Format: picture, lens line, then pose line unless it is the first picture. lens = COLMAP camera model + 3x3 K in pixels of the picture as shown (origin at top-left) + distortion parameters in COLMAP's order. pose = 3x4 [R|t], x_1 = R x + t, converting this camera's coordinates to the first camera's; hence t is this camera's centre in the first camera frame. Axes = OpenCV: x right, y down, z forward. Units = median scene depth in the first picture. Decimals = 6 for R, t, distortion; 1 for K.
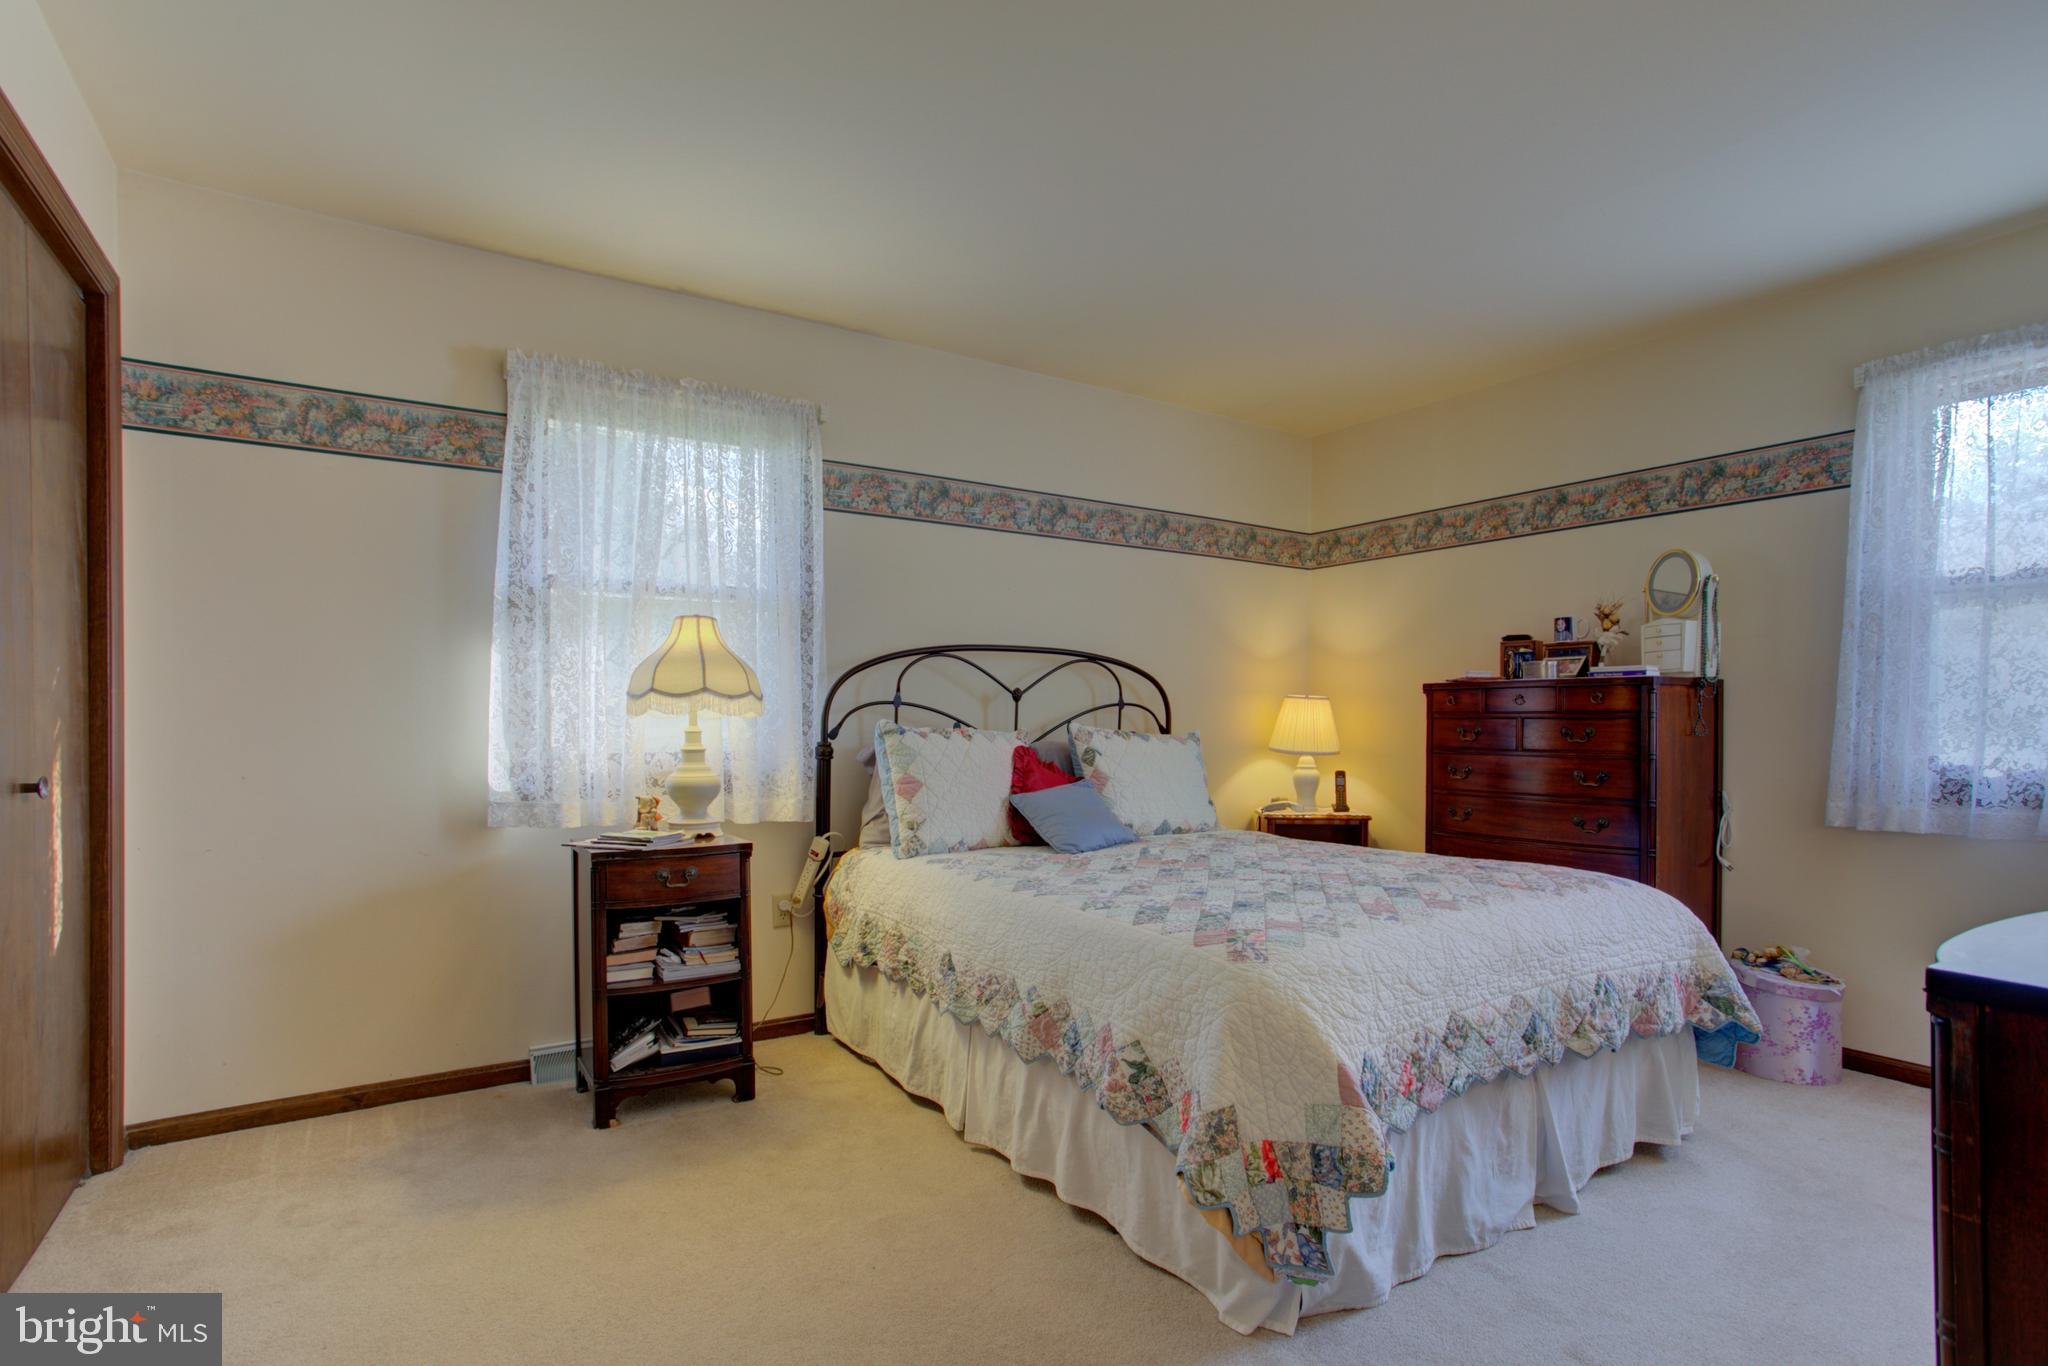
lens RADIAL K [[999.2, 0, 1022.8], [0, 999.2, 707.1], [0, 0, 1]] dist [-0.053568, 0.032342]
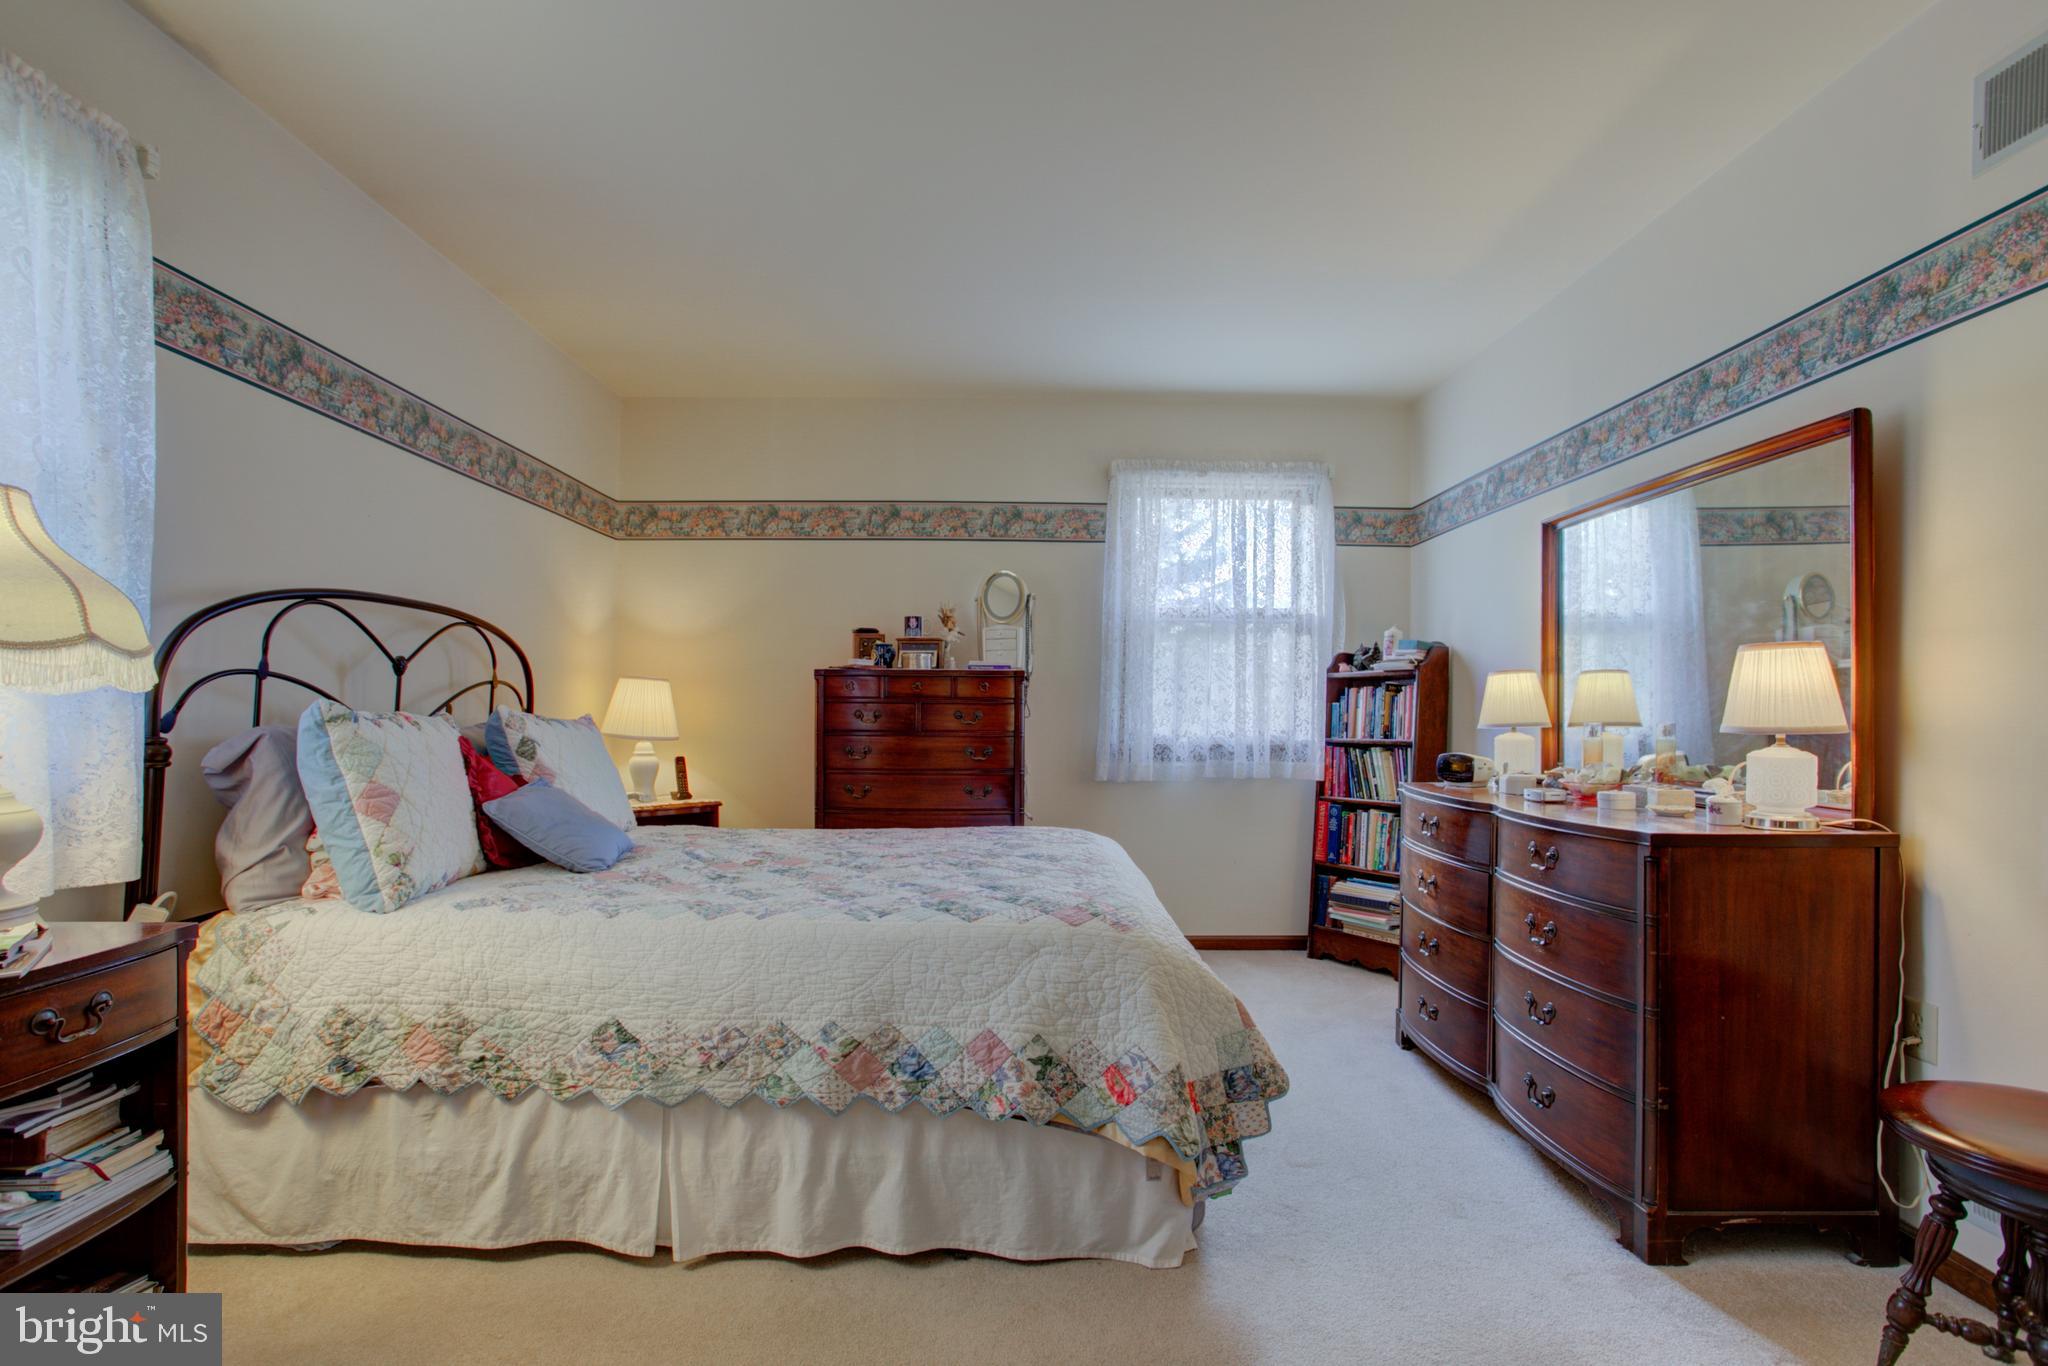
lens RADIAL K [[993.5, 0, 1024.0], [0, 993.5, 683.0], [0, 0, 1]] dist [-0.036461, 0.024964]
pose [[0.554209, 0.022117, 0.832084, -0.440376], [-0.015218, 0.999749, -0.016438, 0.006212], [-0.832238, -0.003553, 0.554406, 0.302690]]
